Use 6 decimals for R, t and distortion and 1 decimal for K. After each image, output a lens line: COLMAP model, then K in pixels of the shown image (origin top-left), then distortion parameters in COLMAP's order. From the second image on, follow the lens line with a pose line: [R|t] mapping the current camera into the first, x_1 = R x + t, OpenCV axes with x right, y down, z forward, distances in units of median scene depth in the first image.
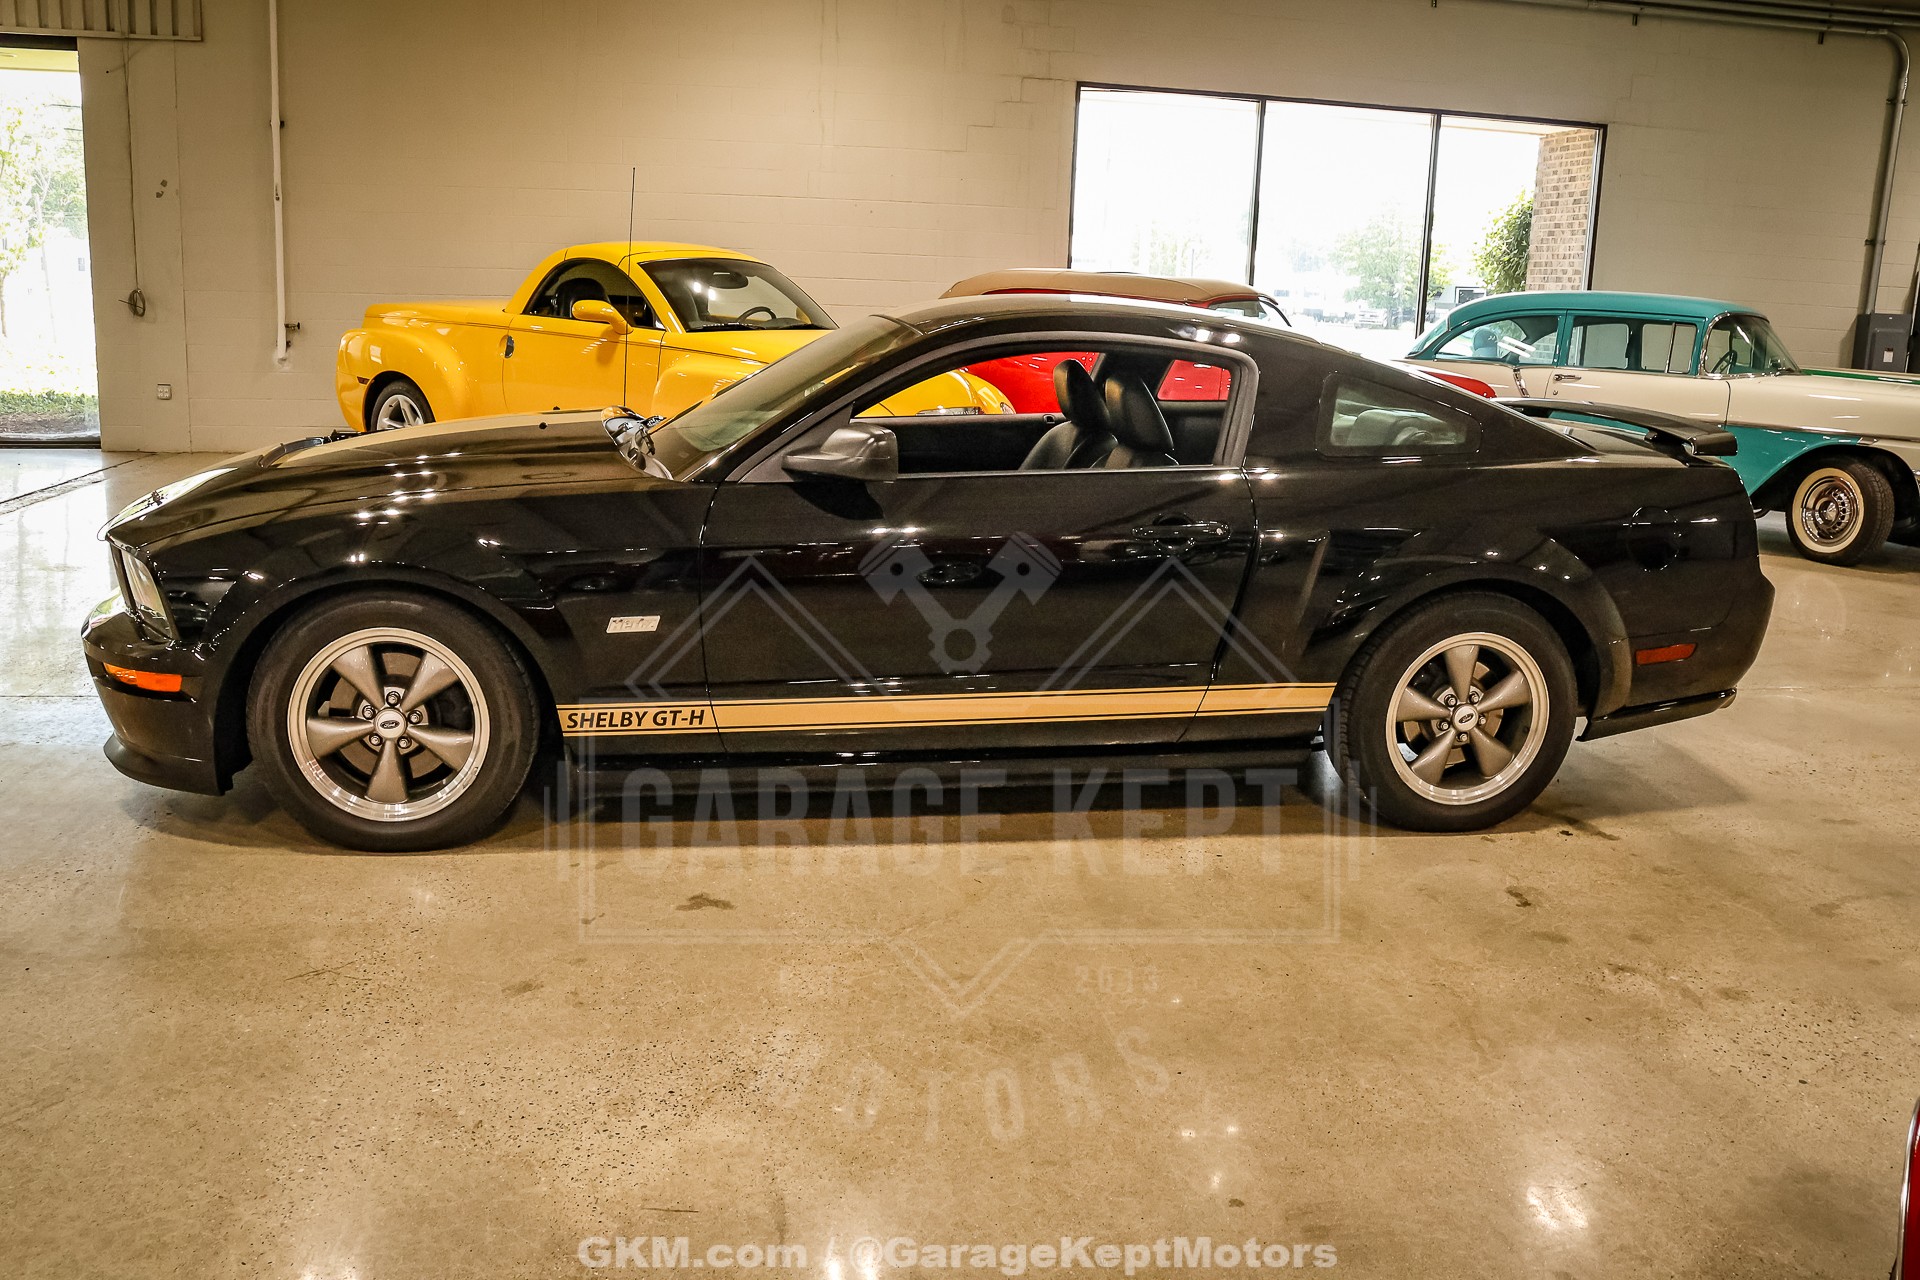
lens RADIAL K [[1600.8, 0, 956.2], [0, 1600.8, 640.7], [0, 0, 1]] dist [-0.166503, 0.133480]
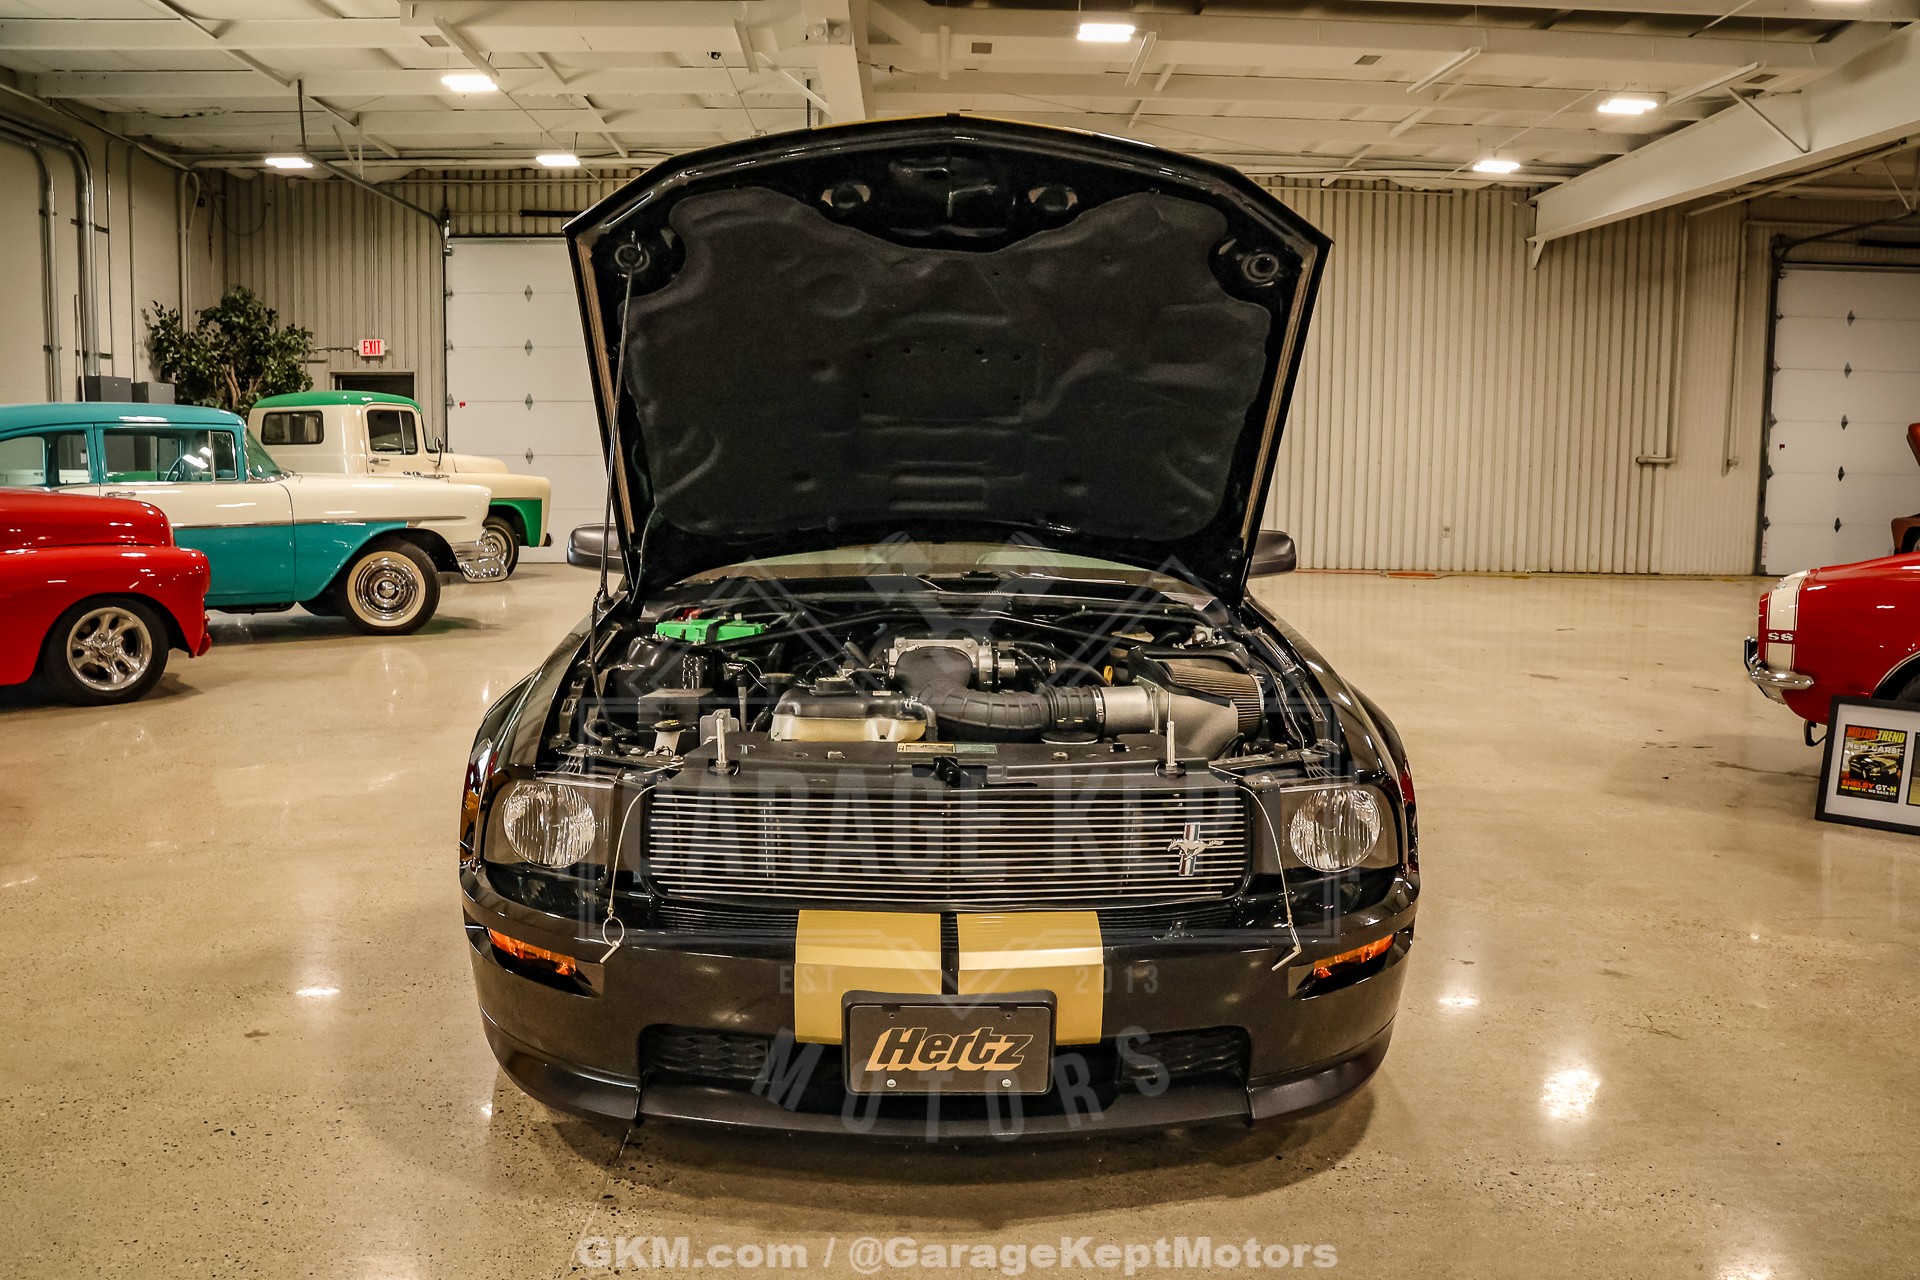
lens RADIAL K [[1604.0, 0, 952.4], [0, 1604.0, 646.5], [0, 0, 1]] dist [-0.155110, 0.122291]
pose [[0.137399, -0.154074, 0.978459, -1.100953], [0.211784, 0.969554, 0.122932, -0.213250], [-0.967610, 0.190332, 0.165846, 0.909043]]
